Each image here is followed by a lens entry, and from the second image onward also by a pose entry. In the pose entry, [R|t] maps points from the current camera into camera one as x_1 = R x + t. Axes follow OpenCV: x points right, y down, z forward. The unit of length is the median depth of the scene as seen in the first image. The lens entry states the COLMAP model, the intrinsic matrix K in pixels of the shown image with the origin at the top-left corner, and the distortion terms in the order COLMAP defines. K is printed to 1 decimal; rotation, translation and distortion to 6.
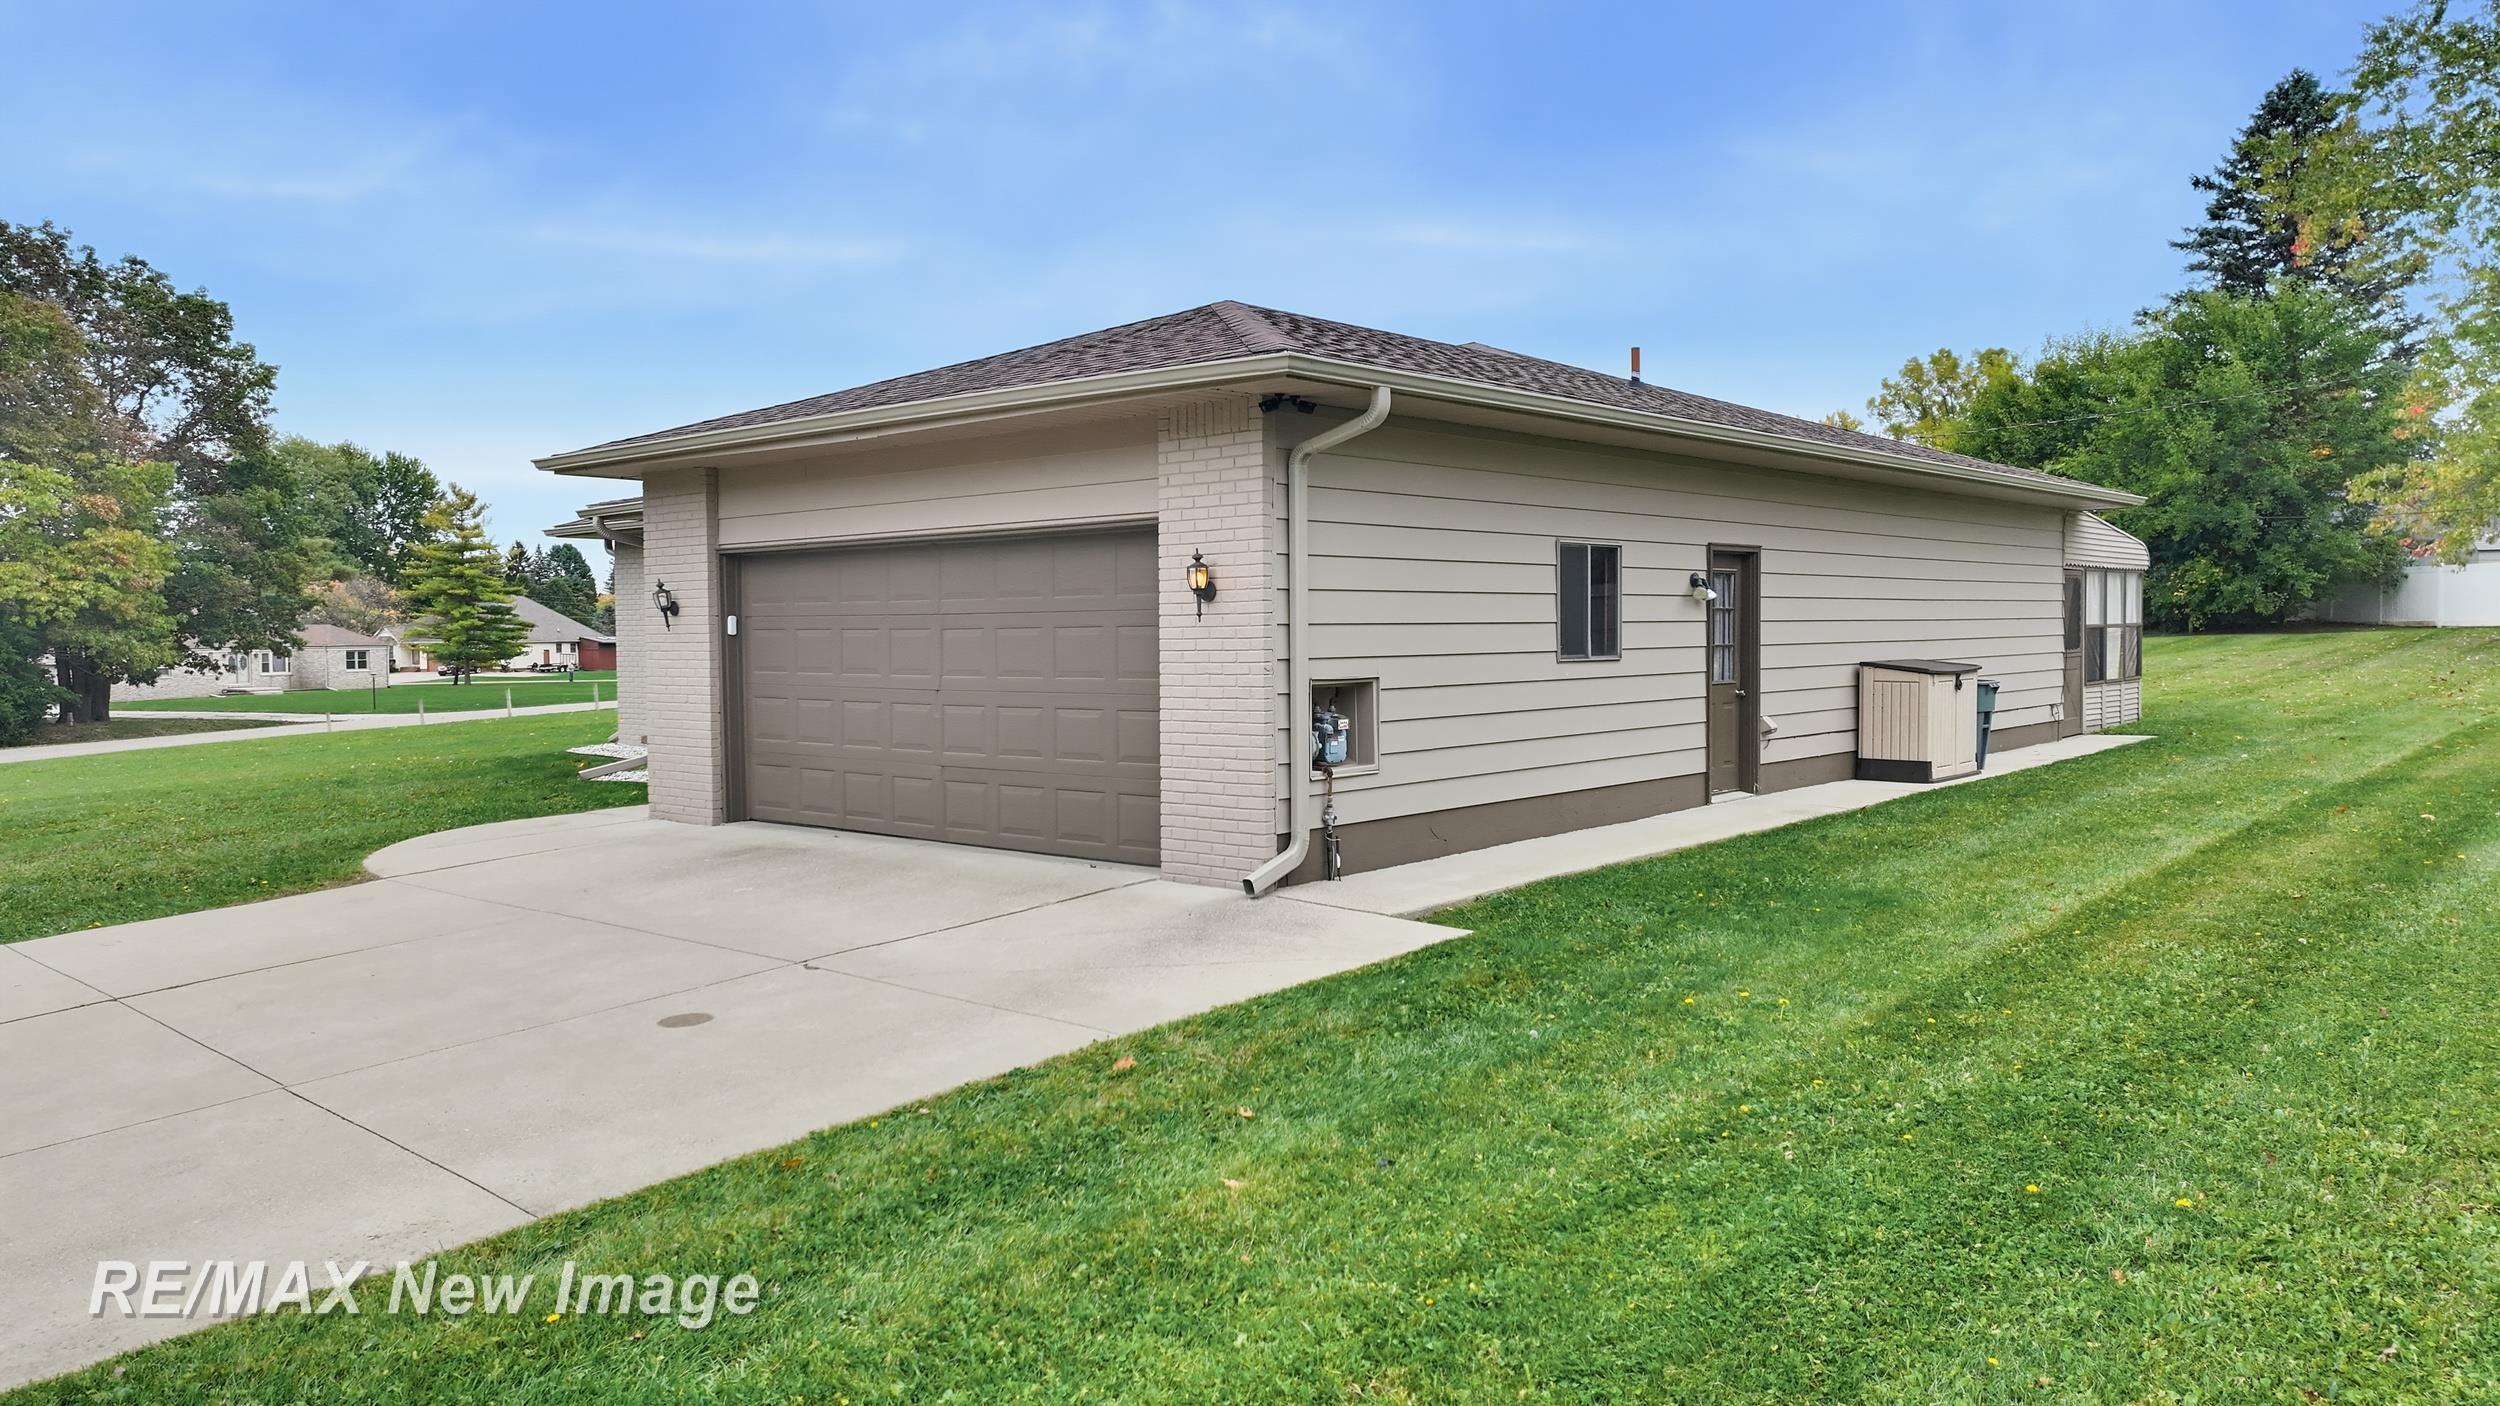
lens RADIAL K [[1719.7, 0, 1250.0], [0, 1719.7, 703.0], [0, 0, 1]] dist [0.007784, 0.003305]
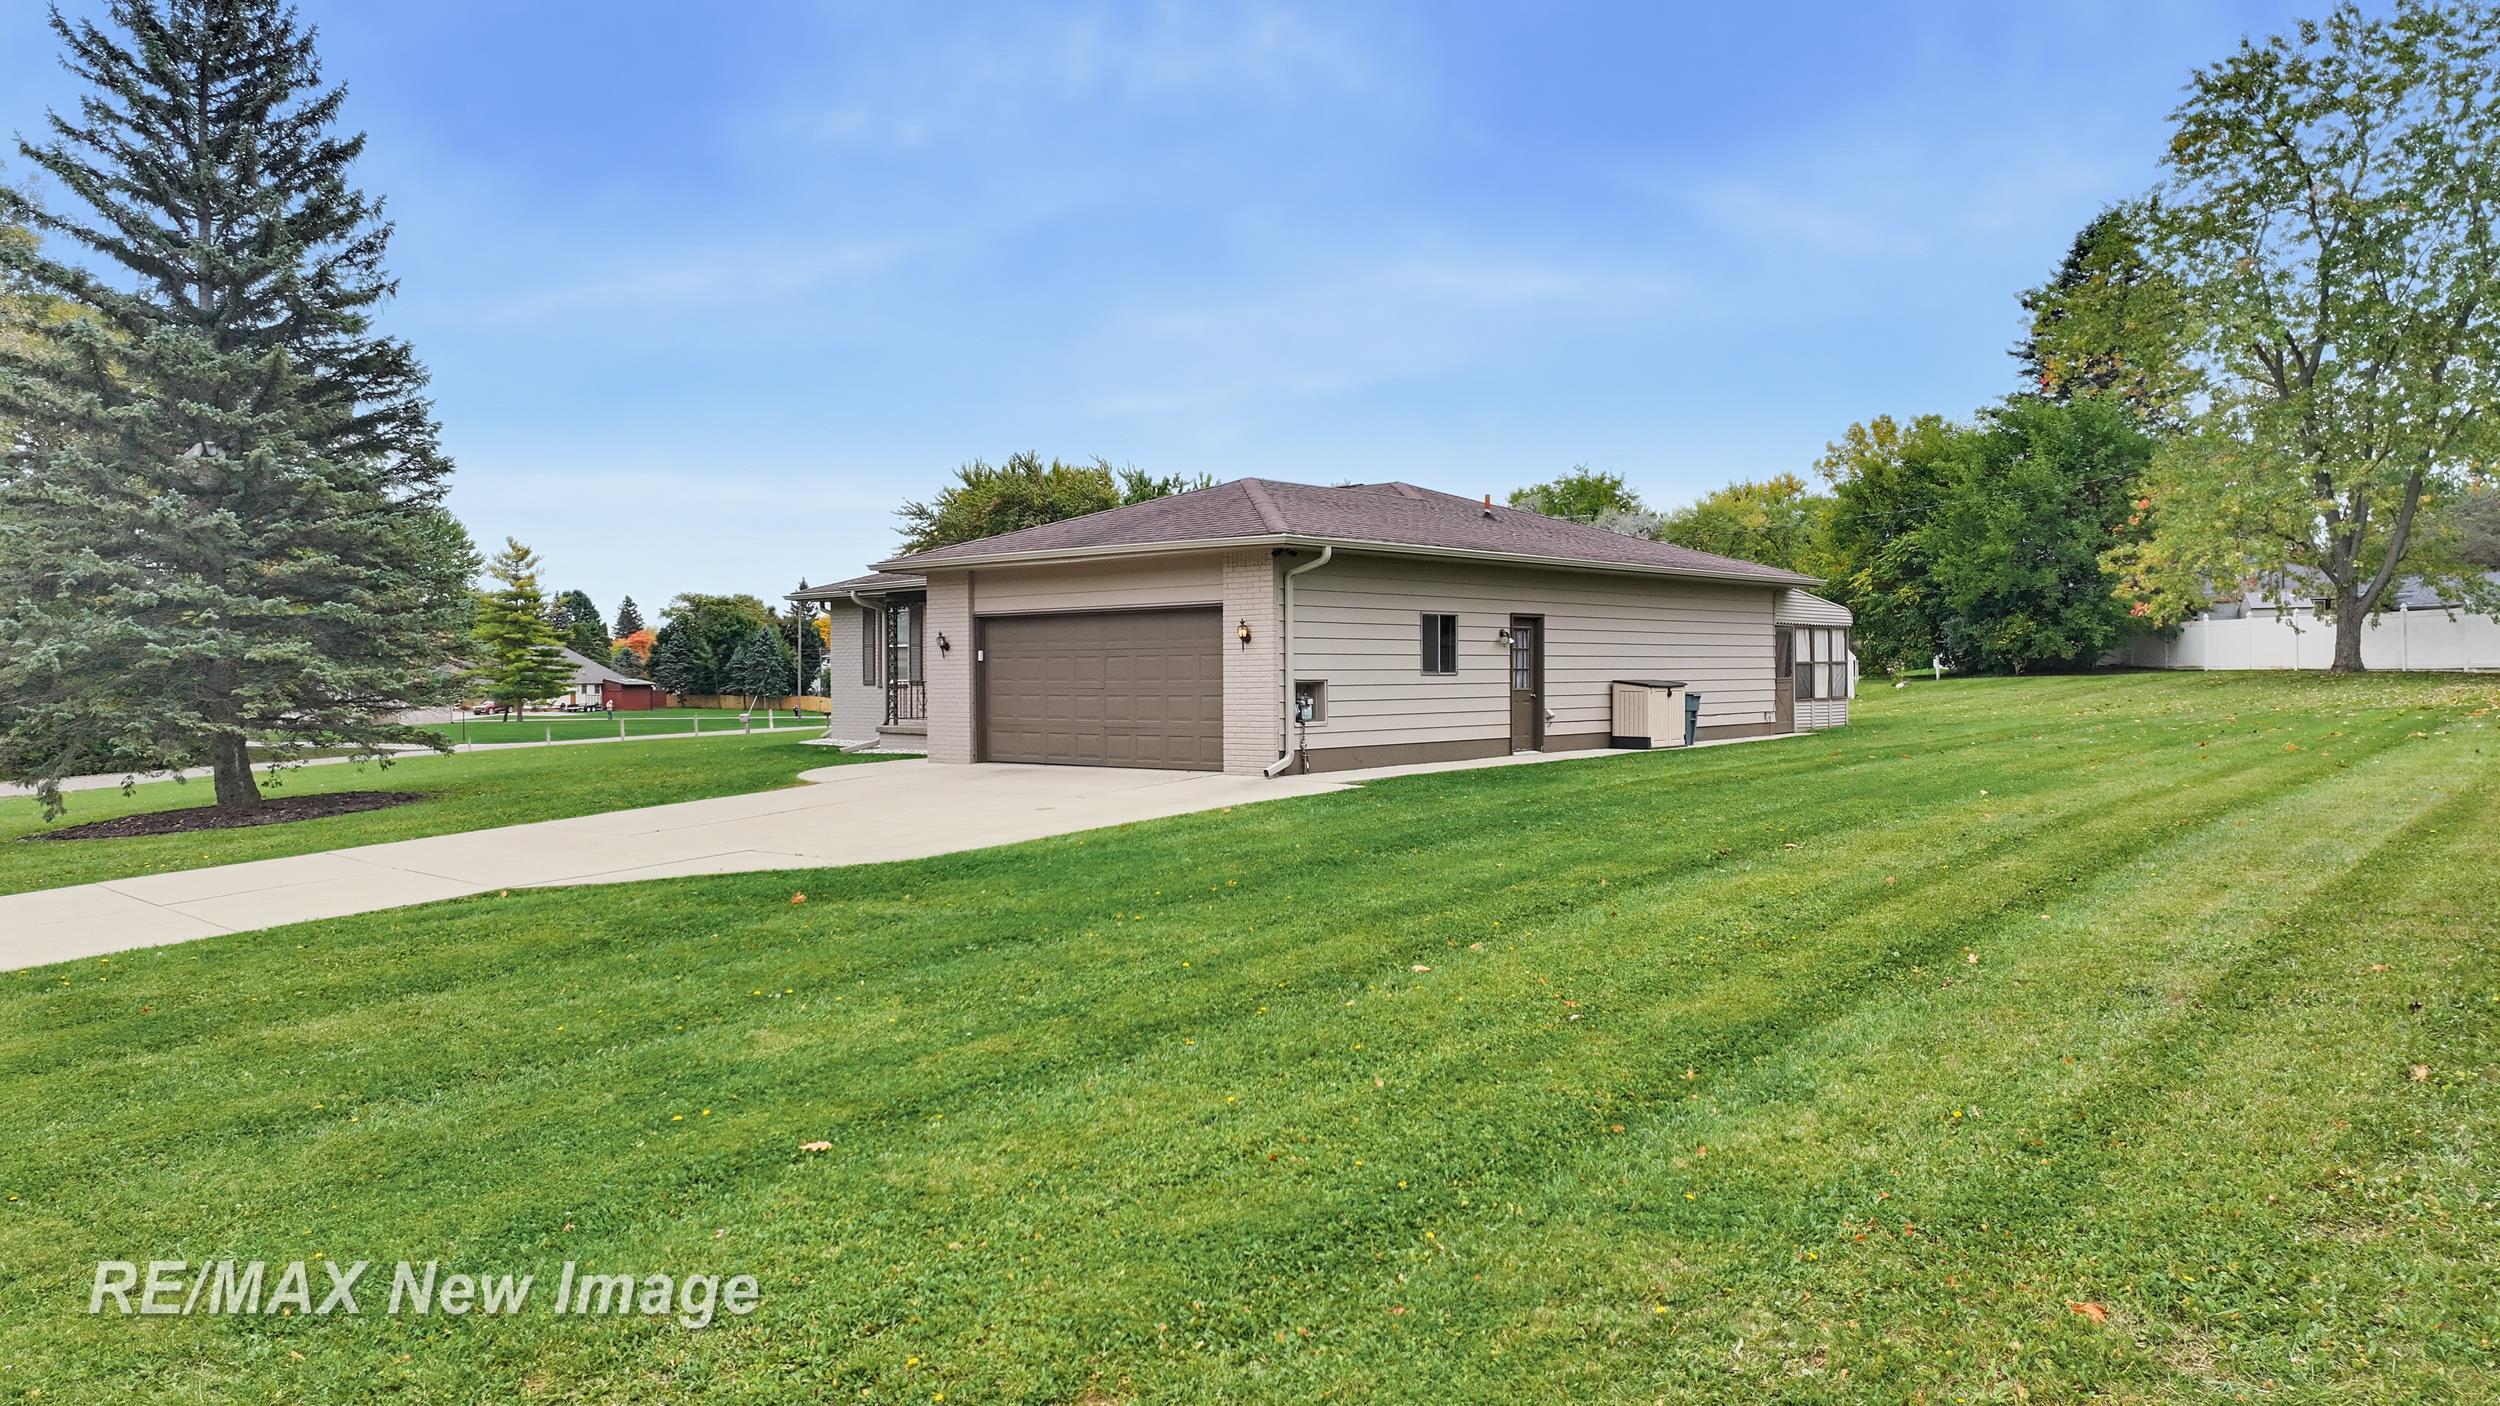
lens RADIAL K [[1719.7, 0, 1250.0], [0, 1719.7, 703.0], [0, 0, 1]] dist [0.007784, 0.003305]
pose [[0.999937, 0.003100, 0.010821, -0.030302], [-0.002805, 0.999628, -0.027141, 0.051429], [-0.010902, 0.027109, 0.999573, -0.792851]]
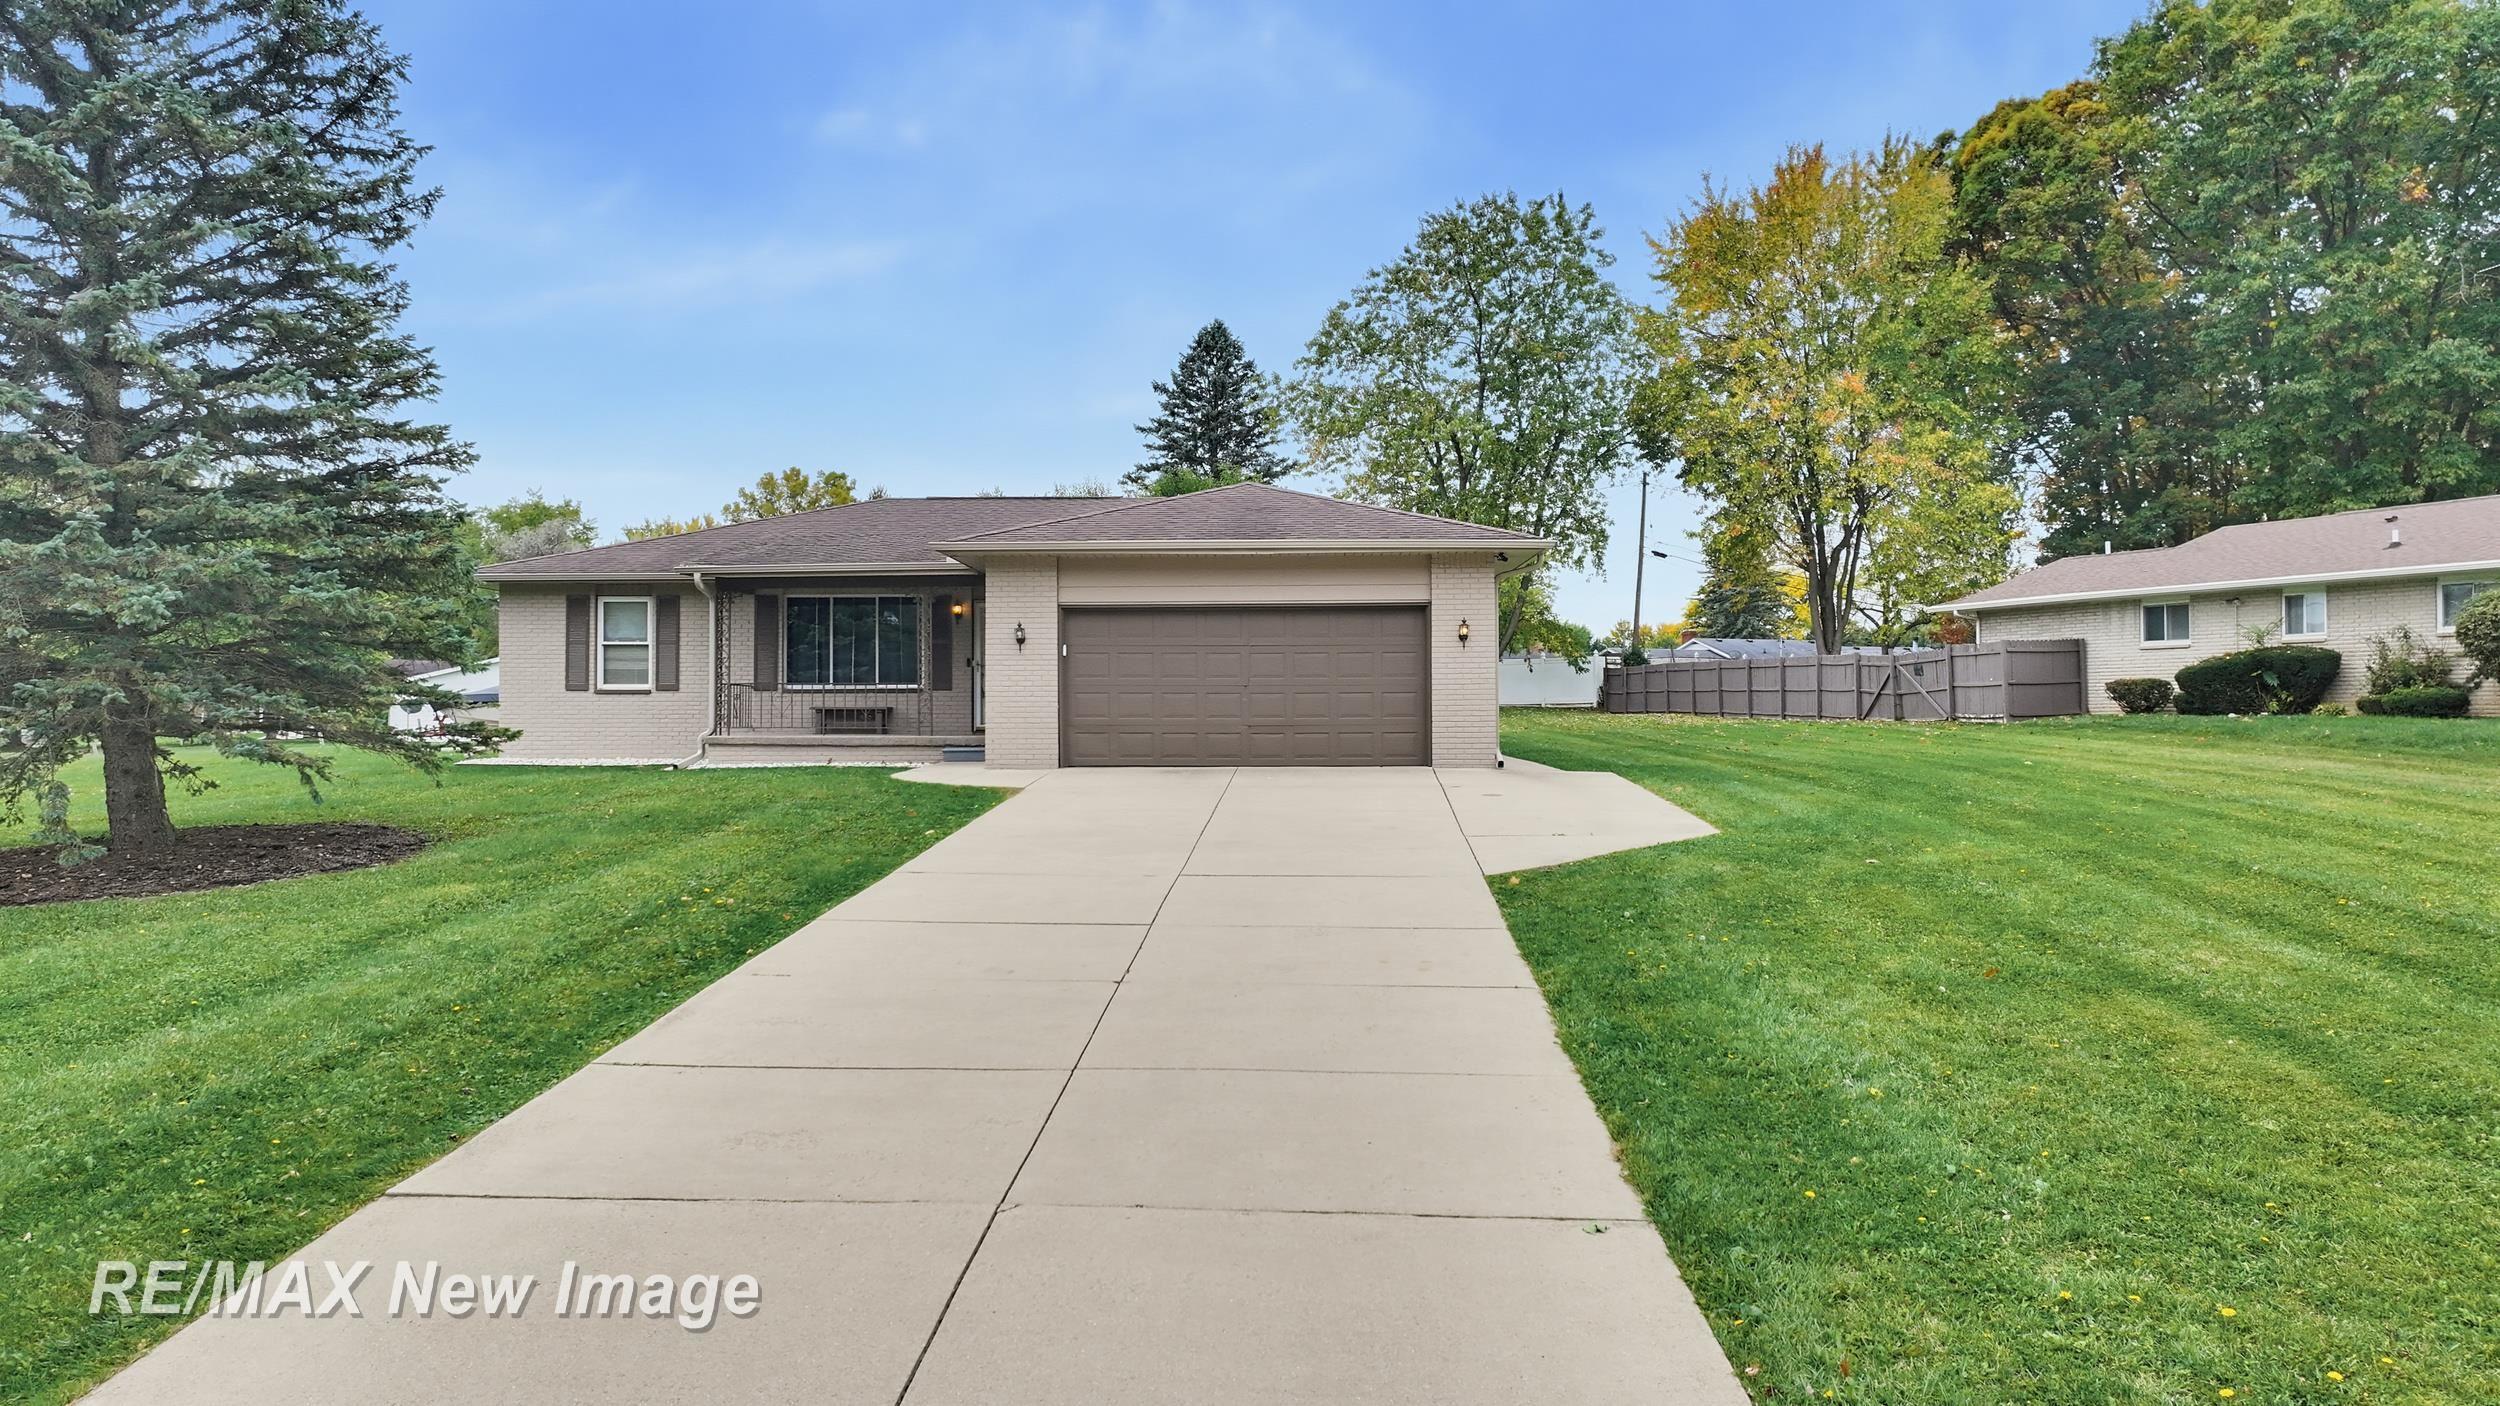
lens RADIAL K [[1719.7, 0, 1250.0], [0, 1719.7, 703.0], [0, 0, 1]] dist [0.007784, 0.003305]
pose [[0.761244, 0.018062, 0.648214, -1.151597], [0.018400, 0.998608, -0.049434, 0.083704], [-0.648205, 0.049559, 0.759852, -0.332908]]
